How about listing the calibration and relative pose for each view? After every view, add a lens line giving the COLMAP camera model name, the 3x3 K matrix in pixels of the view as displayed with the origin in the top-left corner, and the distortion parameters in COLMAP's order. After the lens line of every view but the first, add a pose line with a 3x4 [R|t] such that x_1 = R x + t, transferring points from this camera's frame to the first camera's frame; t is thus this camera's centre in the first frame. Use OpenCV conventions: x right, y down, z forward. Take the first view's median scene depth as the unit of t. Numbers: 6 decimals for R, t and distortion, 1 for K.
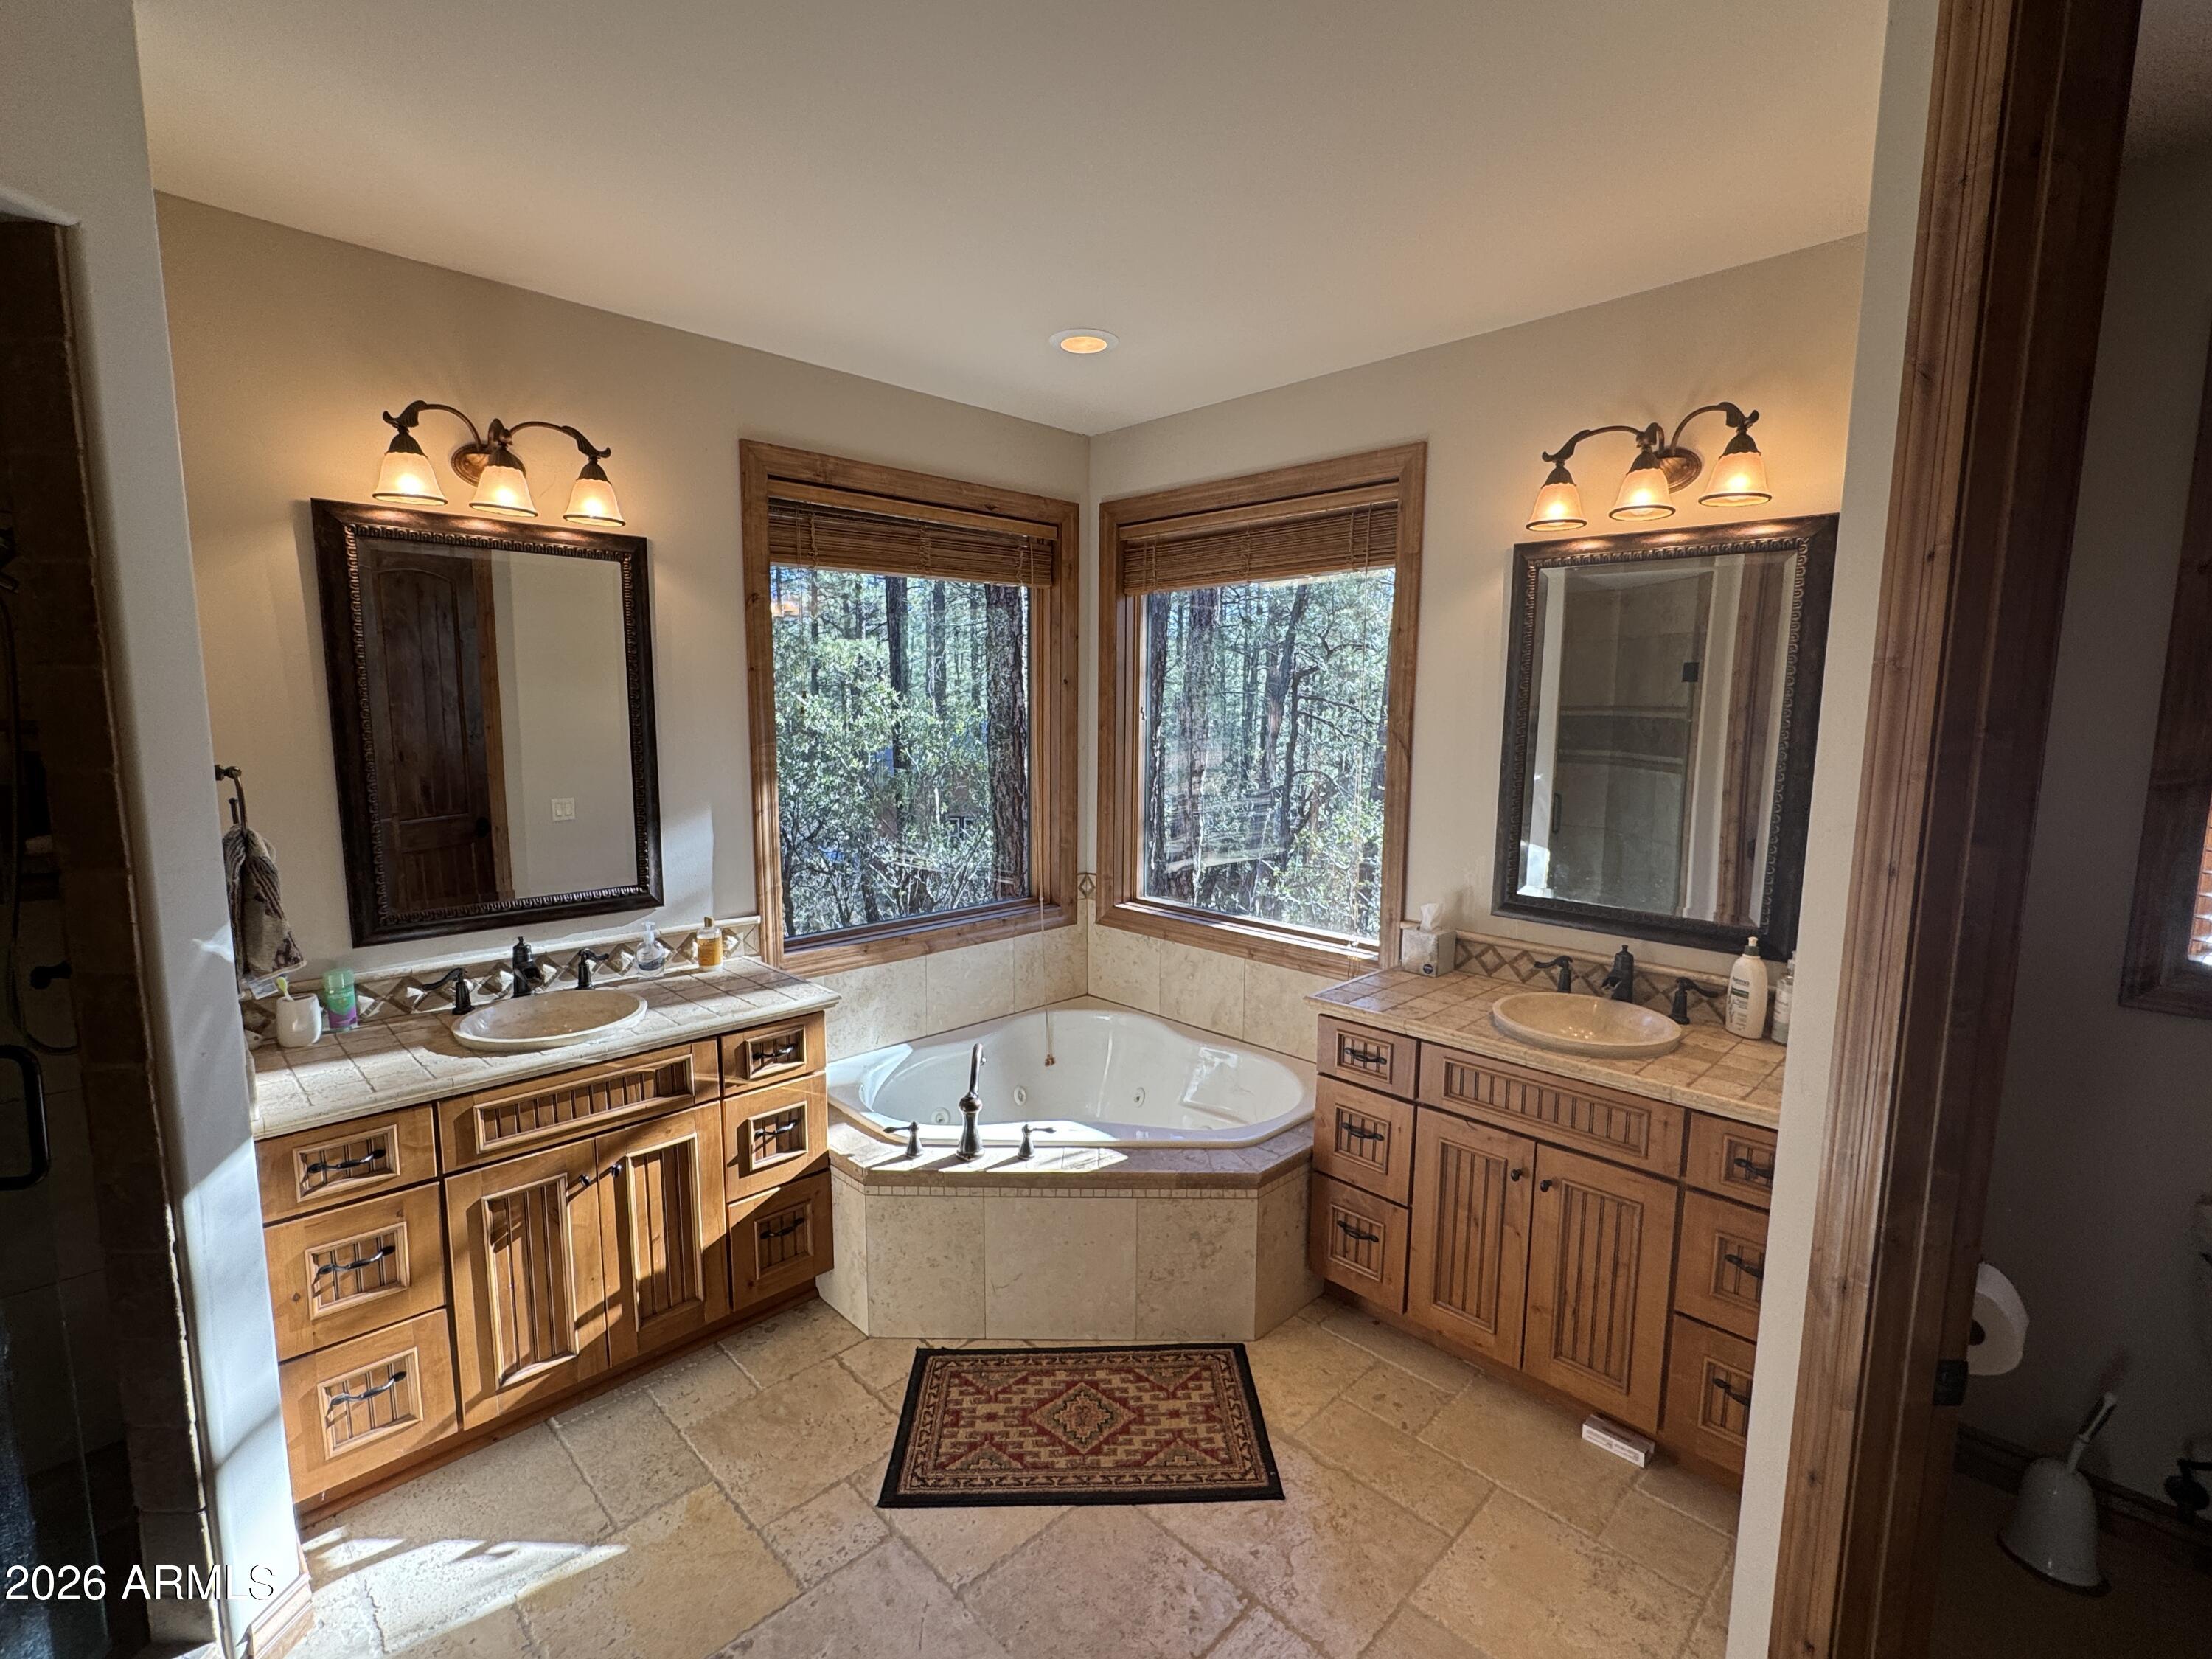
lens RADIAL K [[1006.6, 0, 1101.1], [0, 1006.6, 833.8], [0, 0, 1]] dist [-0.003507, 0.000192]
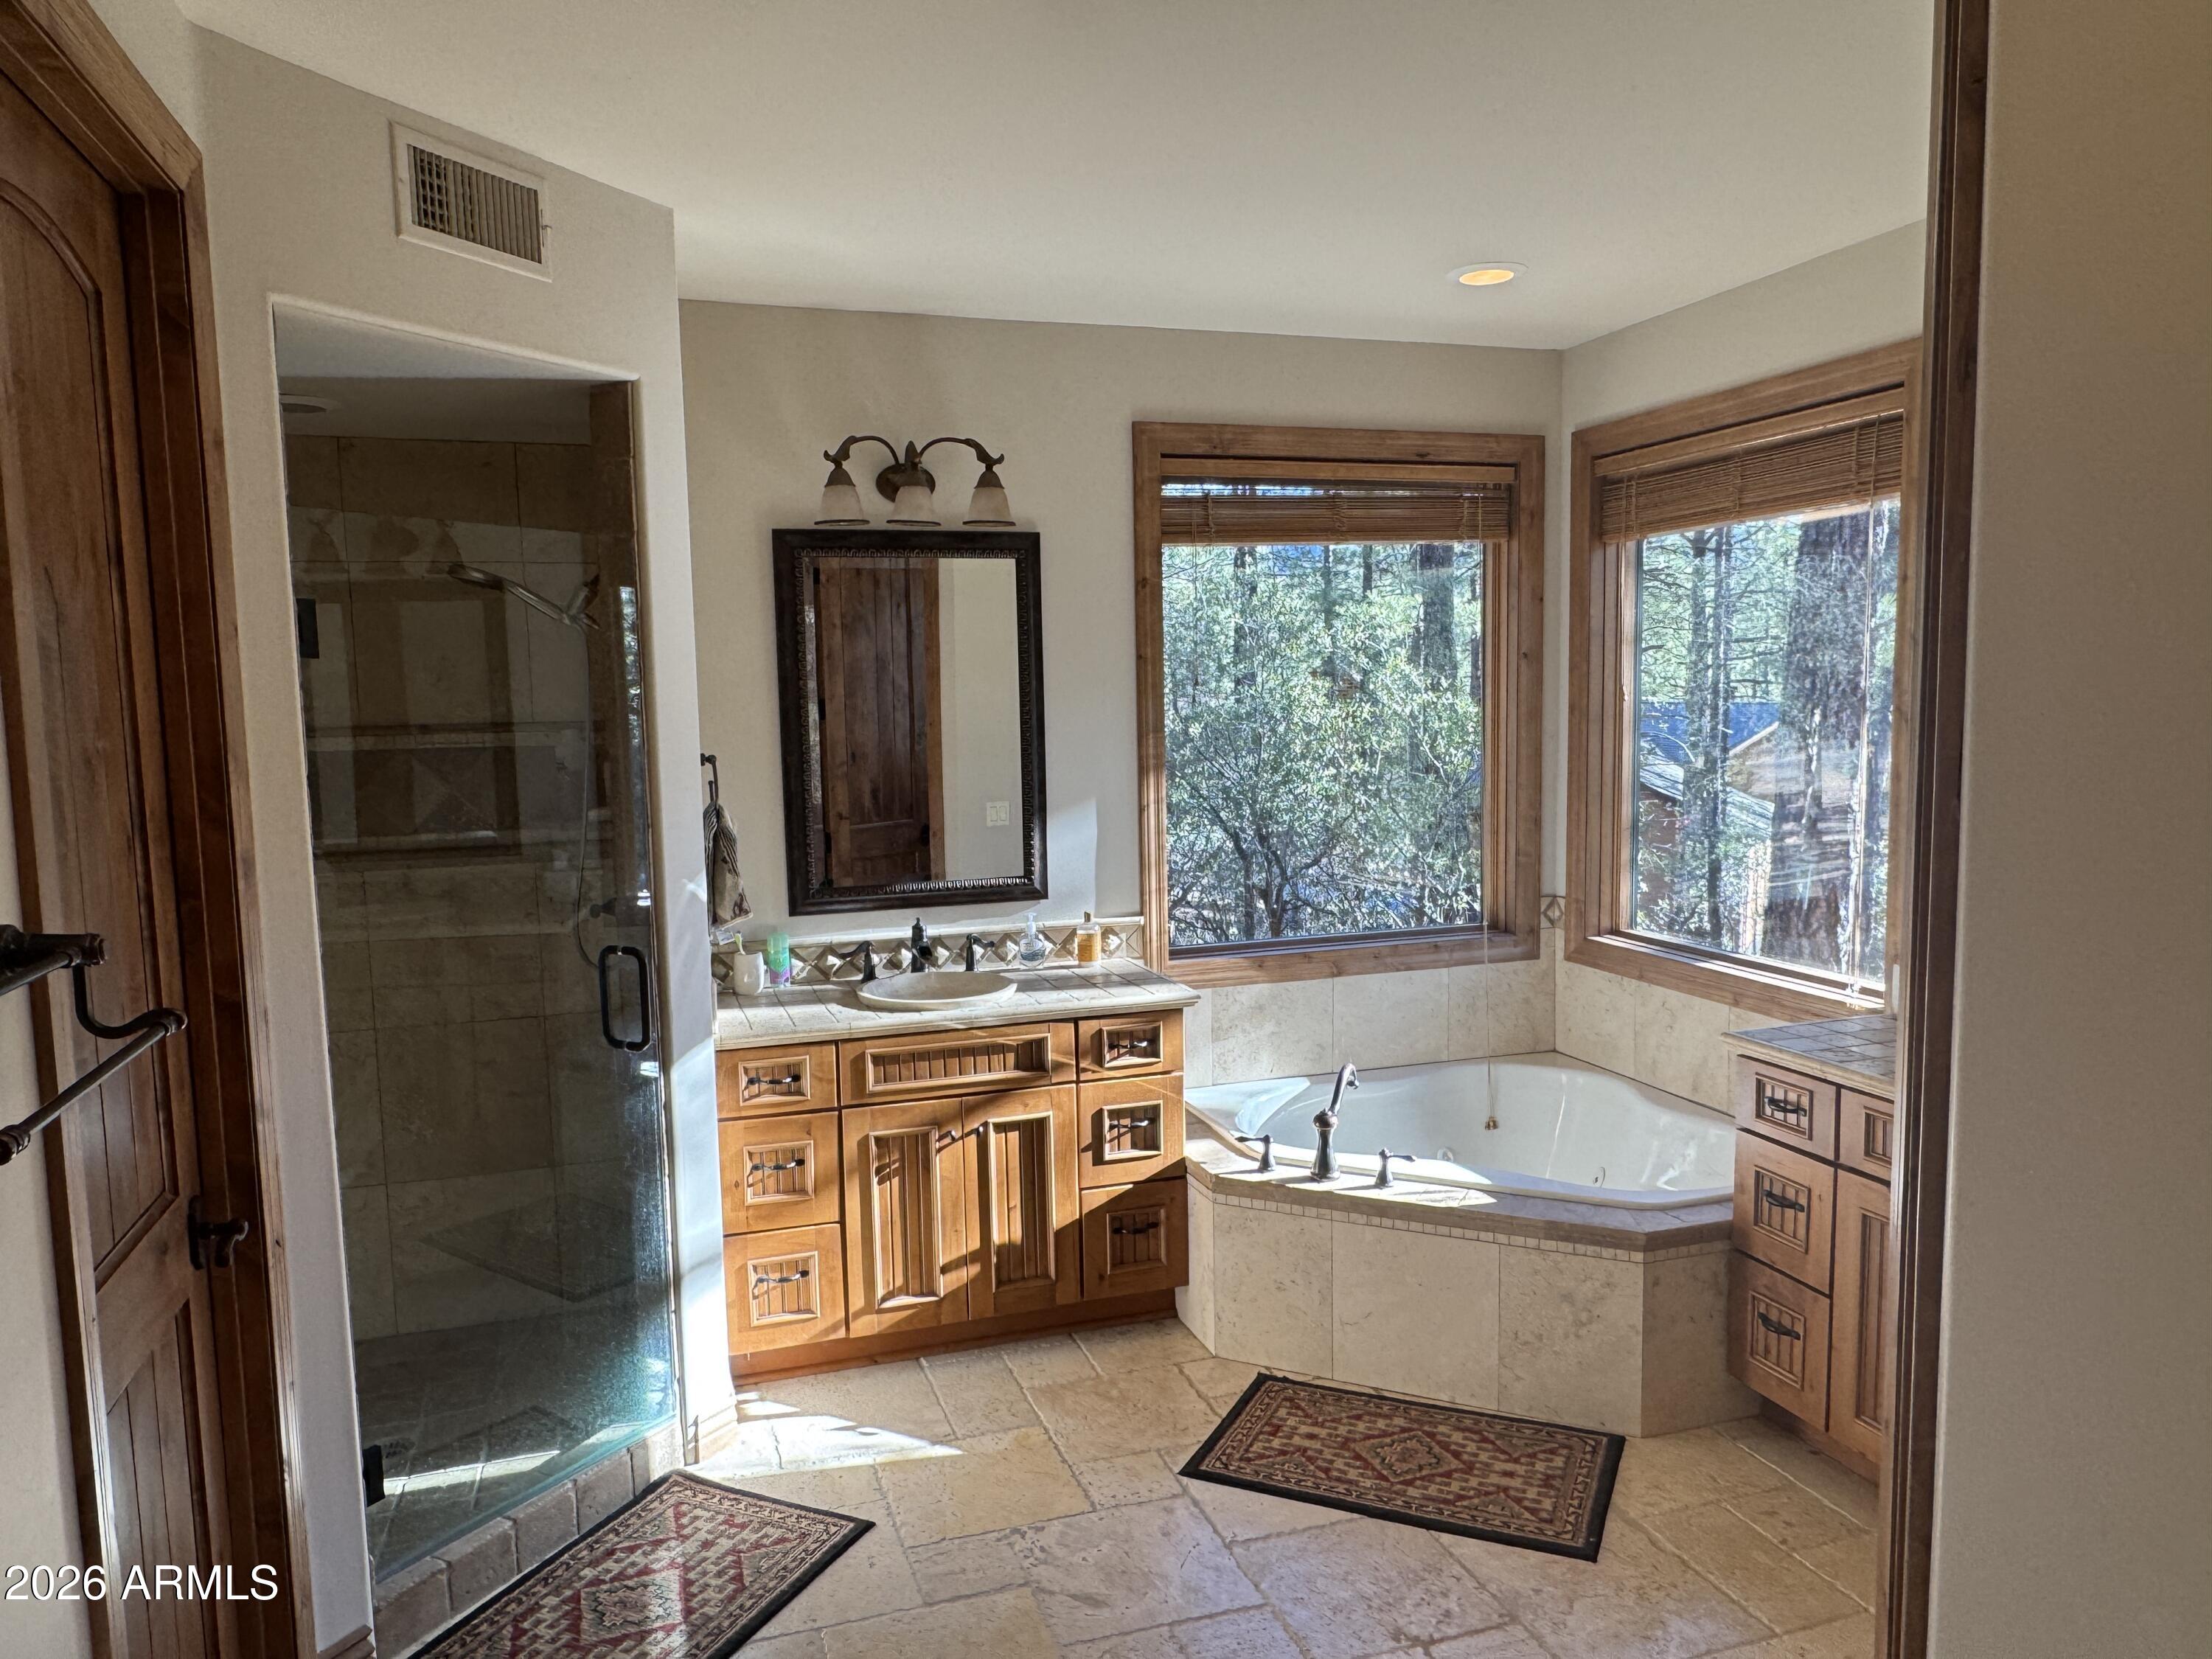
lens RADIAL K [[1518.8, 0, 1104.5], [0, 1518.8, 834.4], [0, 0, 1]] dist [-0.005271, 0.003795]
pose [[0.895161, 0.016539, -0.445436, 0.308200], [-0.029988, 0.999282, -0.023161, 0.045161], [0.444733, 0.034091, 0.895014, -0.348306]]
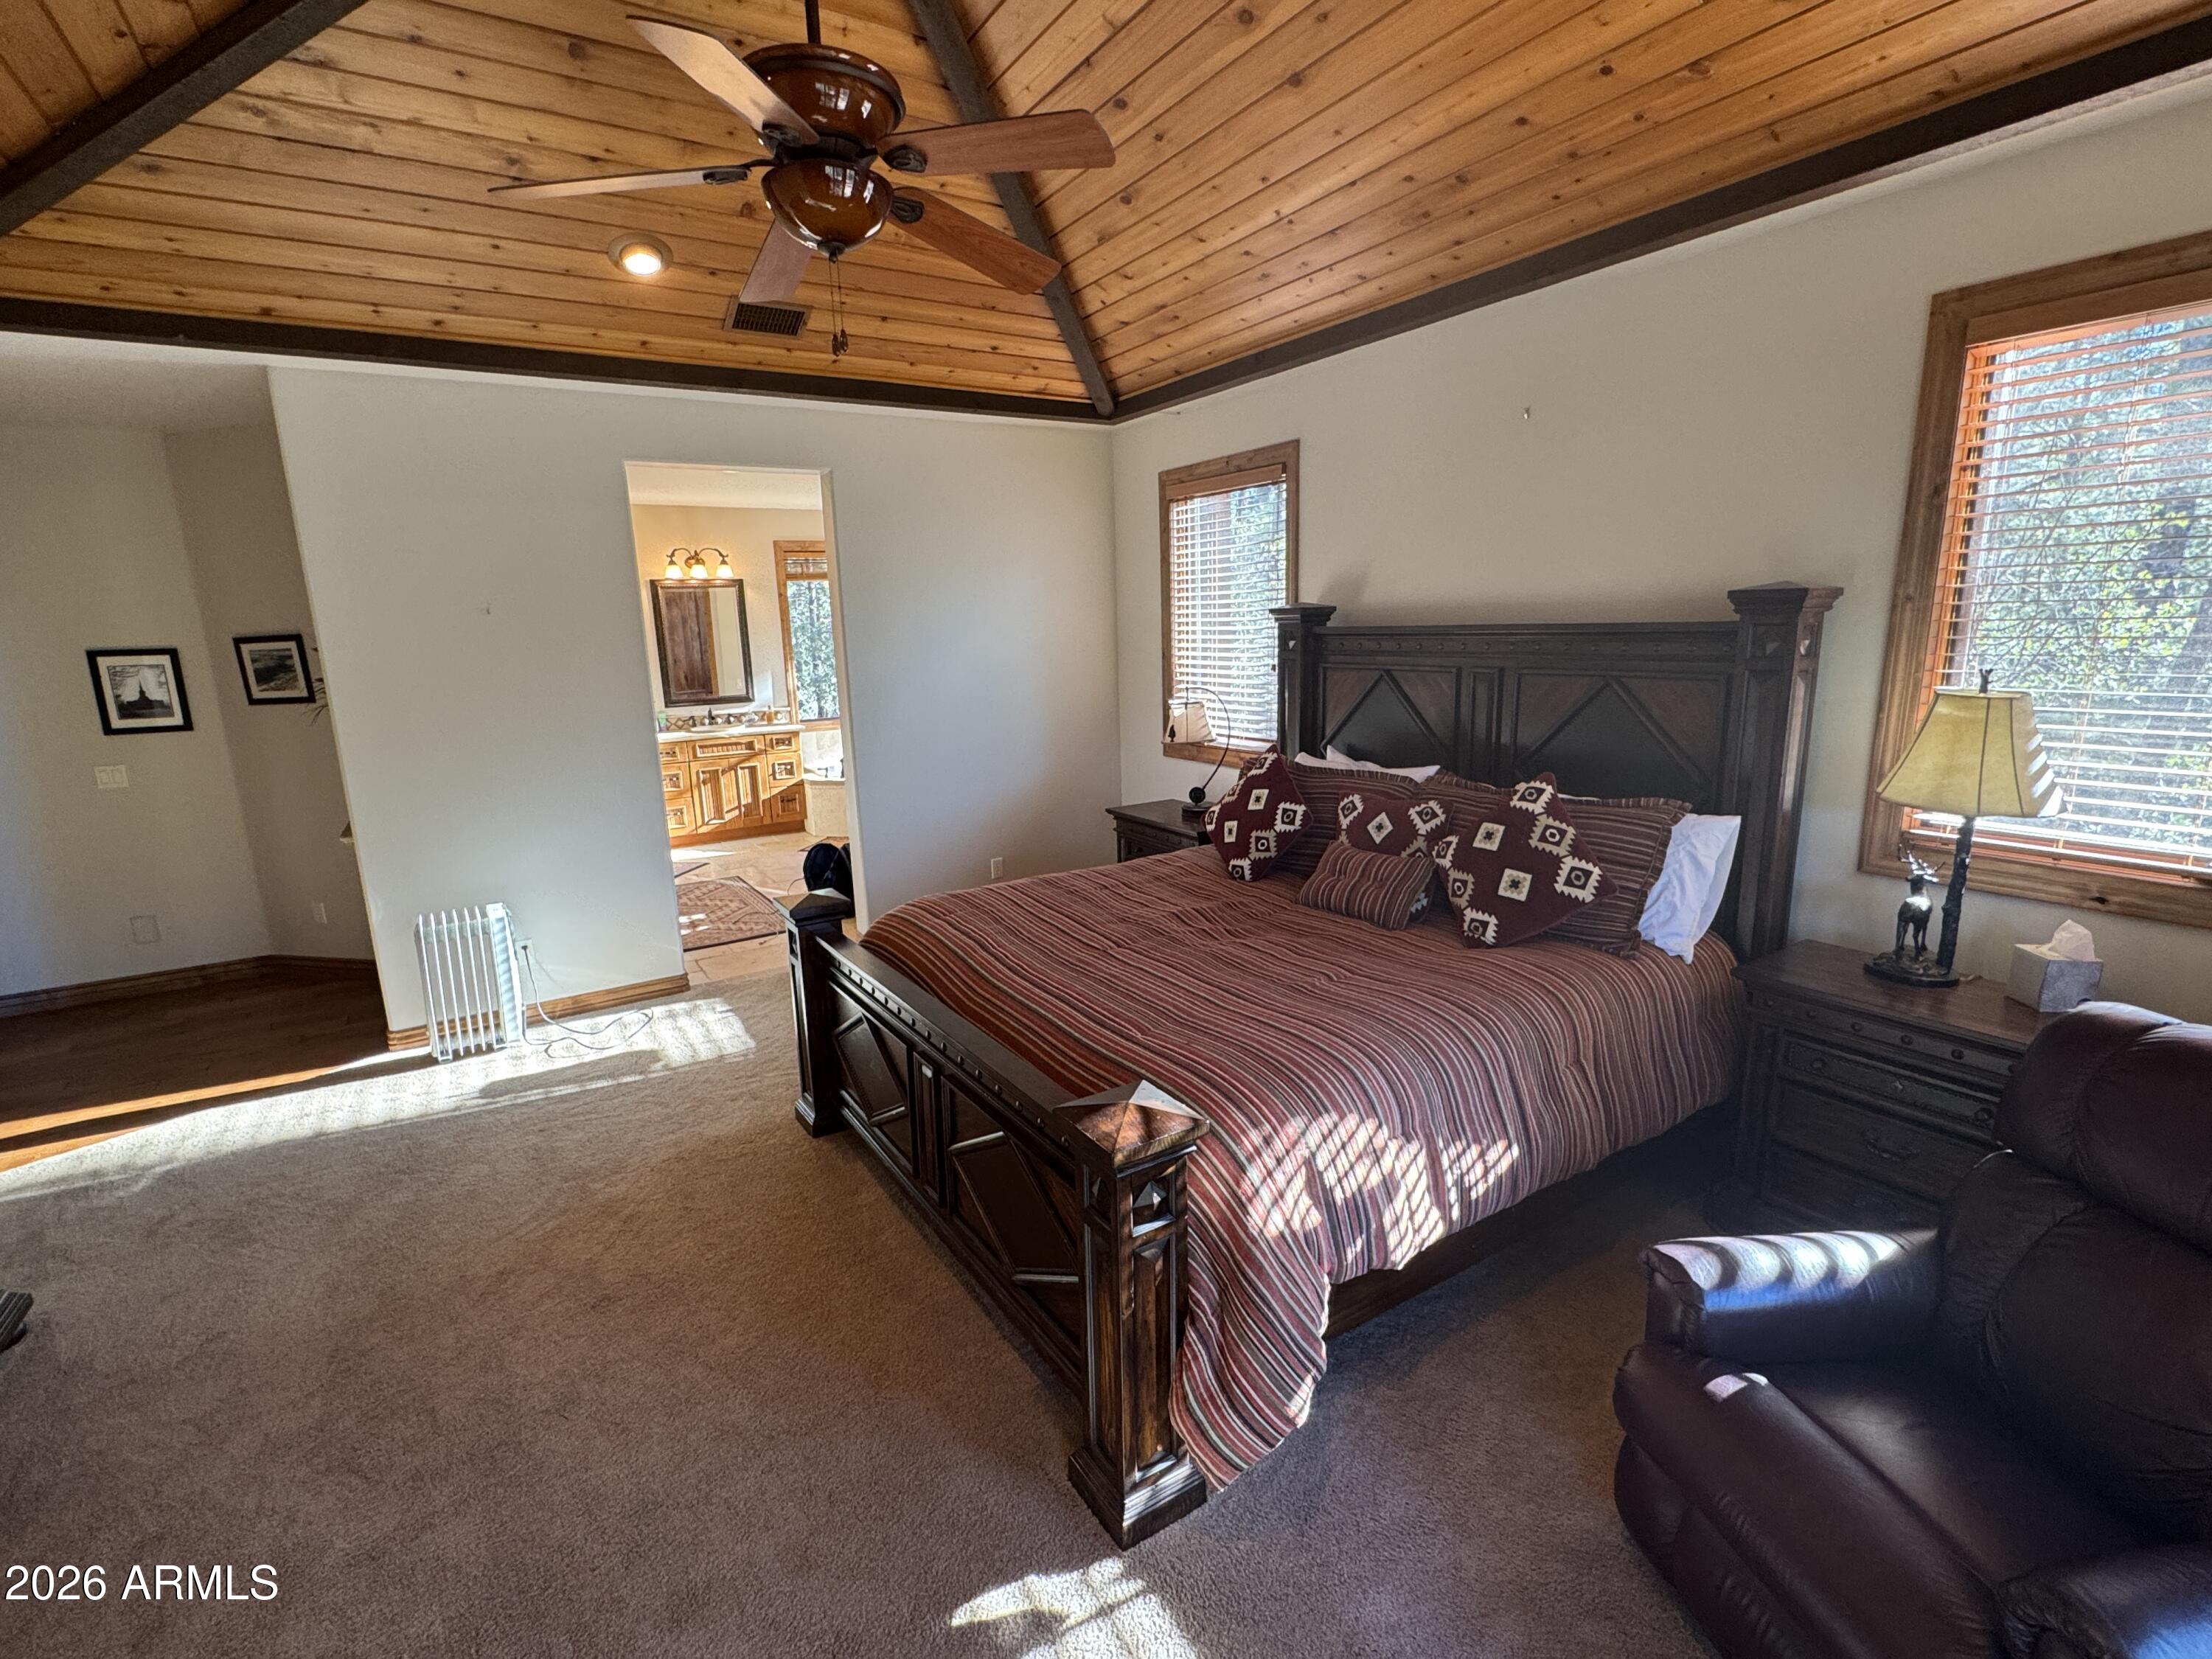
lens RADIAL K [[1006.6, 0, 1093.5], [0, 1006.6, 835.4], [0, 0, 1]] dist [-0.003507, 0.000192]
pose [[0.976368, 0.008816, -0.215934, 1.304042], [0.009061, 0.996619, 0.081661, 0.253379], [0.215924, -0.081687, 0.972987, -1.881817]]
